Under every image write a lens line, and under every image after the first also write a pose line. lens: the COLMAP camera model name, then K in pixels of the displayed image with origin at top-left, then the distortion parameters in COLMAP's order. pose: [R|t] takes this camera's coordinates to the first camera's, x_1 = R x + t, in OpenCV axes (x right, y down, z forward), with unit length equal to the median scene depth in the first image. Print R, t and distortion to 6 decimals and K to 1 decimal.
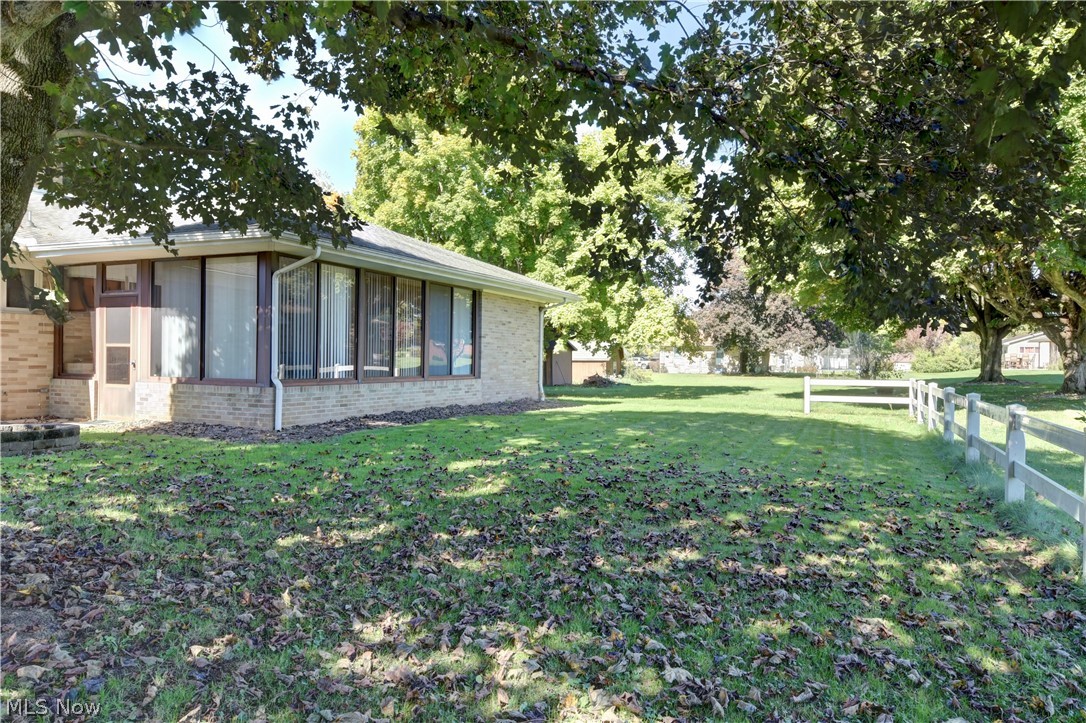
lens RADIAL K [[709.8, 0, 542.9], [0, 709.8, 359.9], [0, 0, 1]] dist [-0.000204, -0.000466]
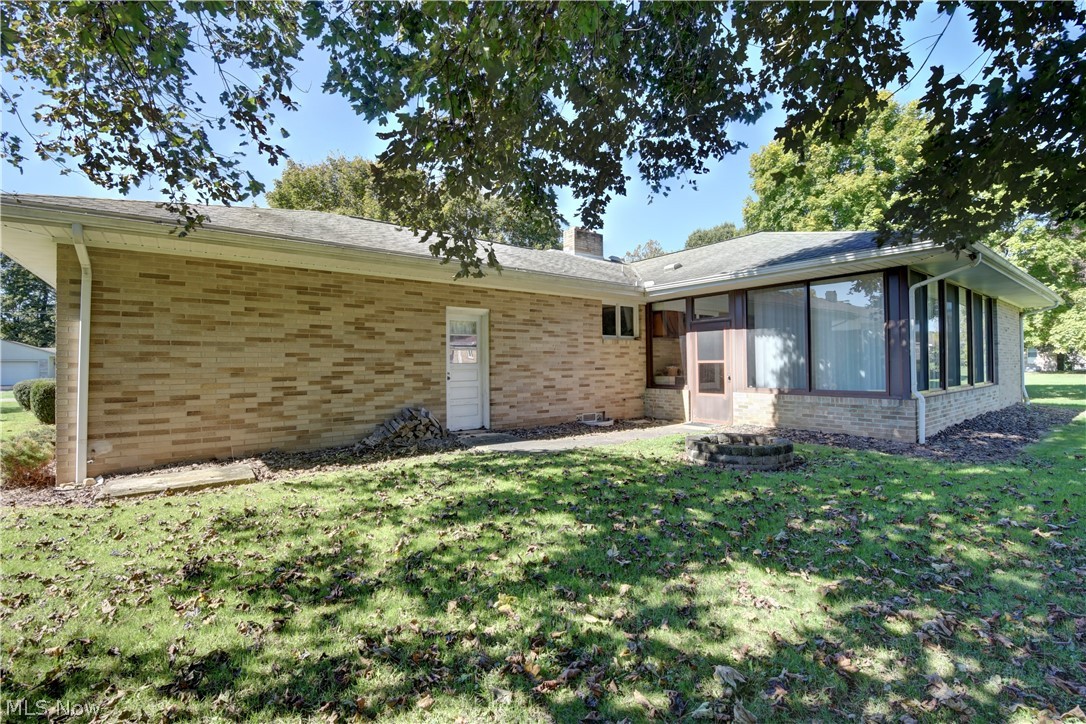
lens RADIAL K [[476.8, 0, 542.7], [0, 476.8, 362.6], [0, 0, 1]] dist [-0.004517, -0.007533]
pose [[0.872664, -0.025130, -0.487674, -0.424462], [0.021664, 0.999684, -0.012748, -0.014418], [0.487841, 0.000560, 0.872933, 0.128150]]
